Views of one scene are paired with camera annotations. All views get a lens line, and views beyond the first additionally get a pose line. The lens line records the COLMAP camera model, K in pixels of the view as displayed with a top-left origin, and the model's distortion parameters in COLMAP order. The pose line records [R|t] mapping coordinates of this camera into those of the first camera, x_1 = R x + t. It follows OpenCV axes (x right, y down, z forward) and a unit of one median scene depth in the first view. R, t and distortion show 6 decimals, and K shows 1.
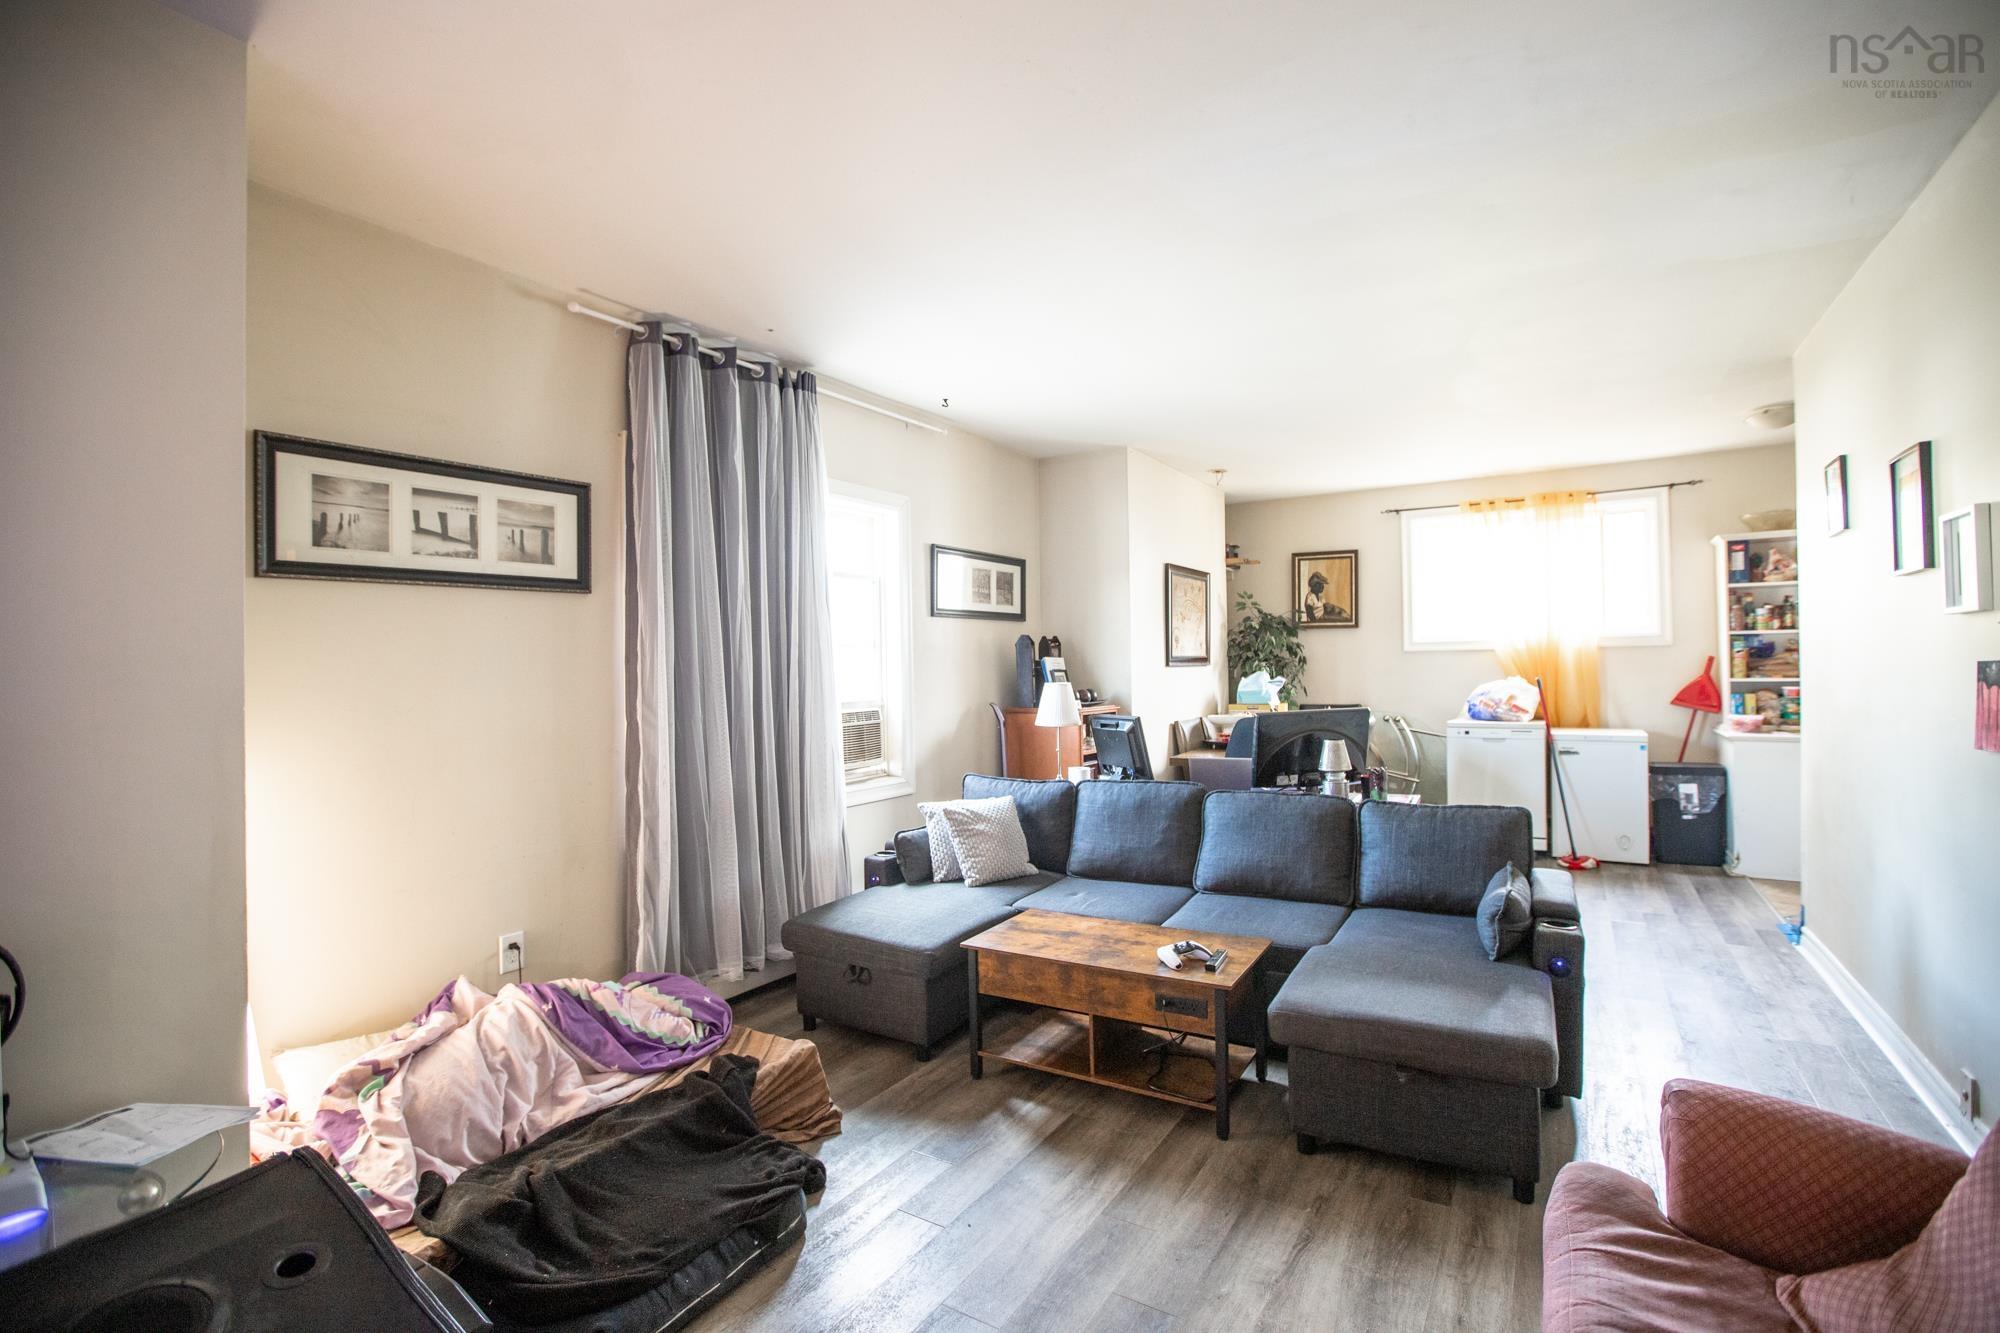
lens RADIAL K [[912.4, 0, 994.2], [0, 912.4, 652.2], [0, 0, 1]] dist [-0.002567, -0.000033]
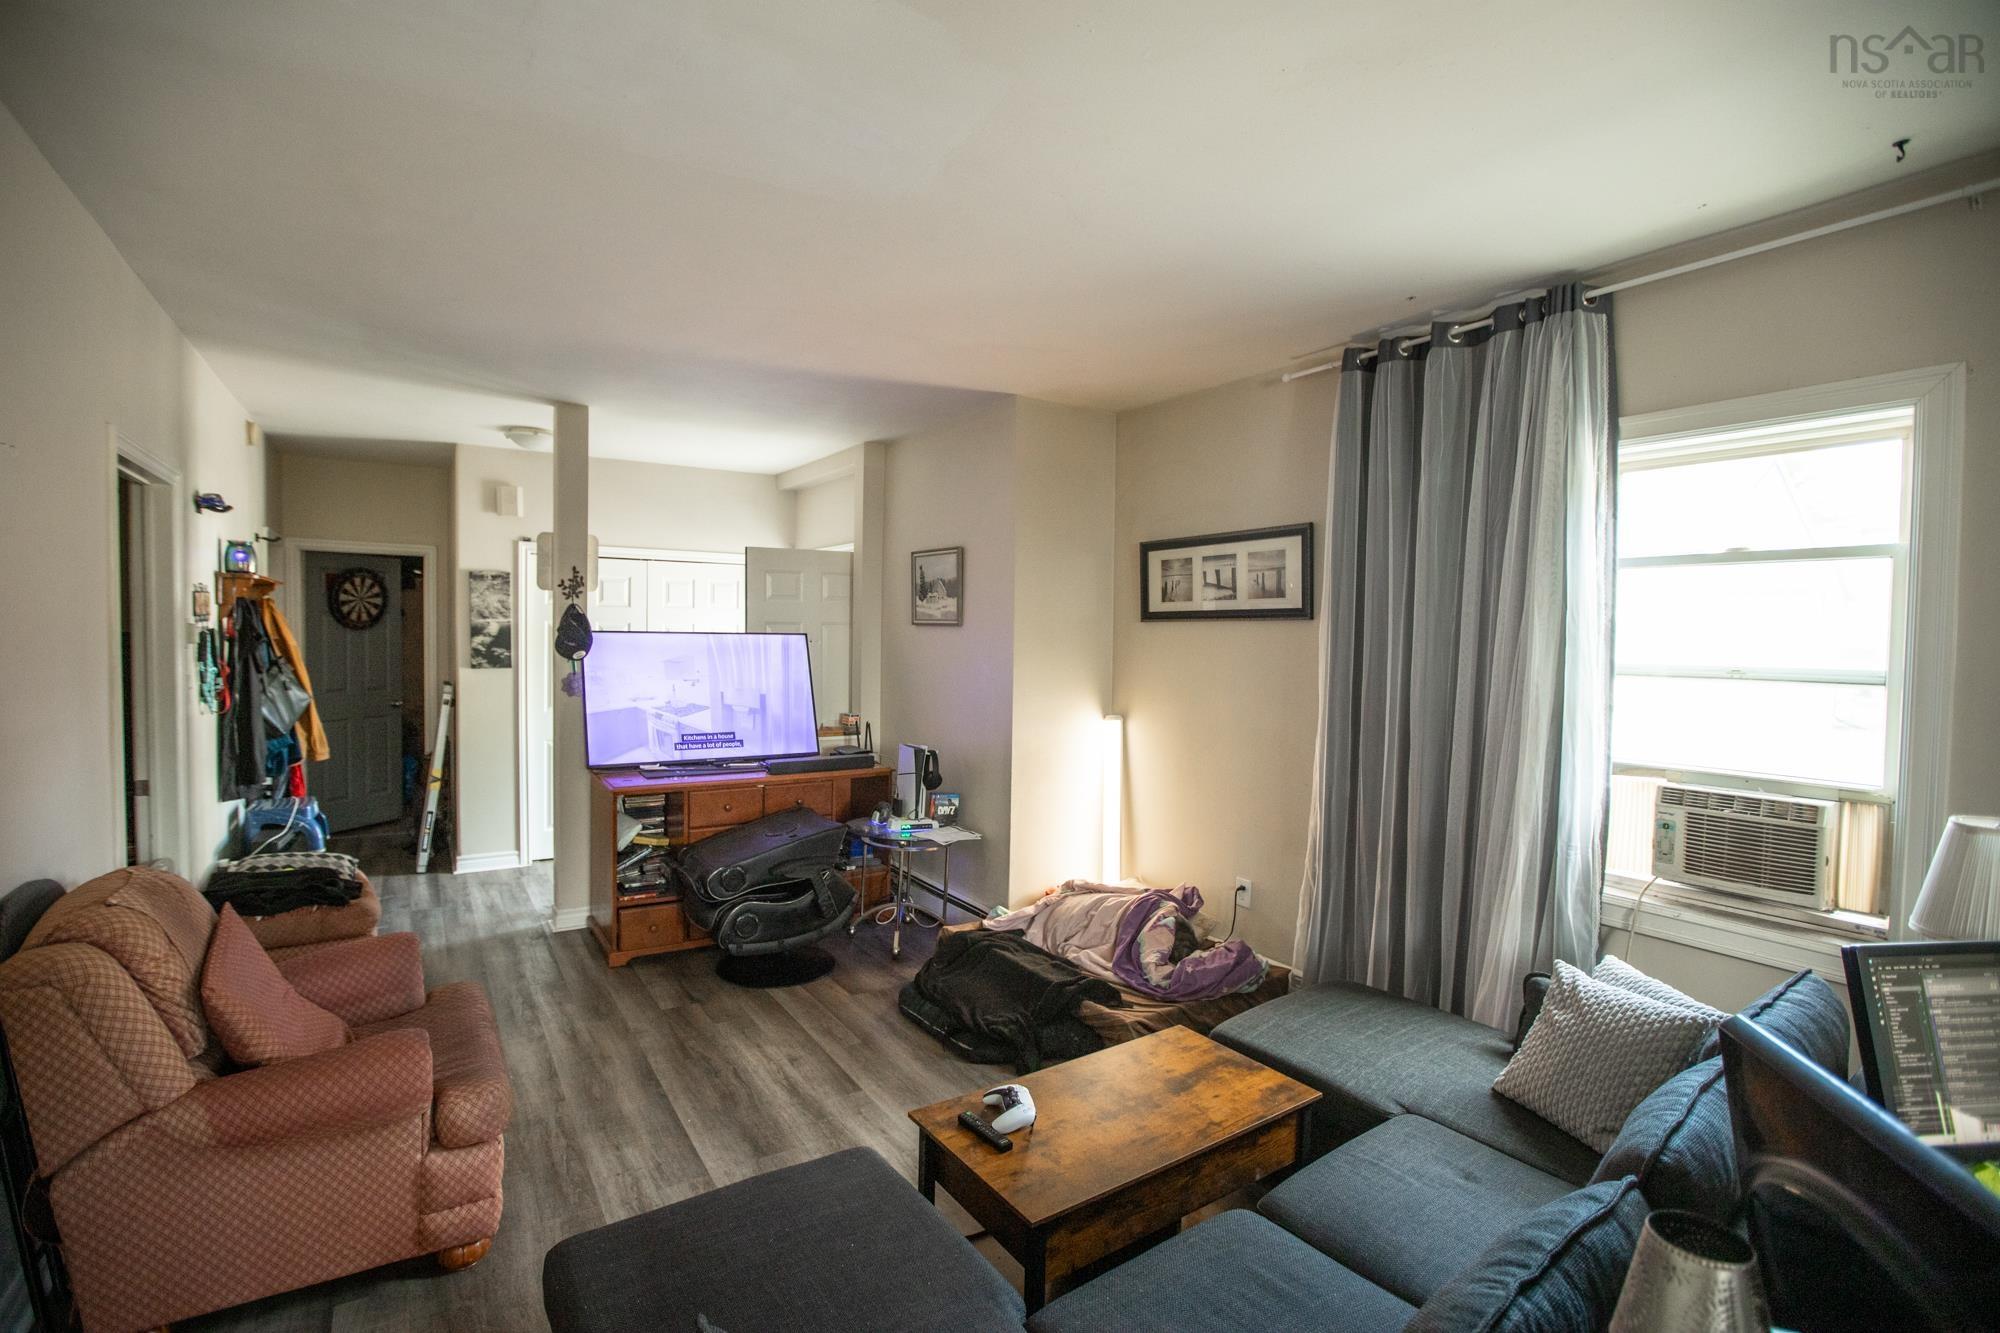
lens RADIAL K [[912.4, 0, 995.7], [0, 912.4, 673.8], [0, 0, 1]] dist [-0.002567, -0.000033]
pose [[-0.403162, 0.048946, -0.913819, 0.834929], [-0.003337, 0.998483, 0.054953, -0.063965], [0.915123, 0.025205, -0.402387, 1.213252]]
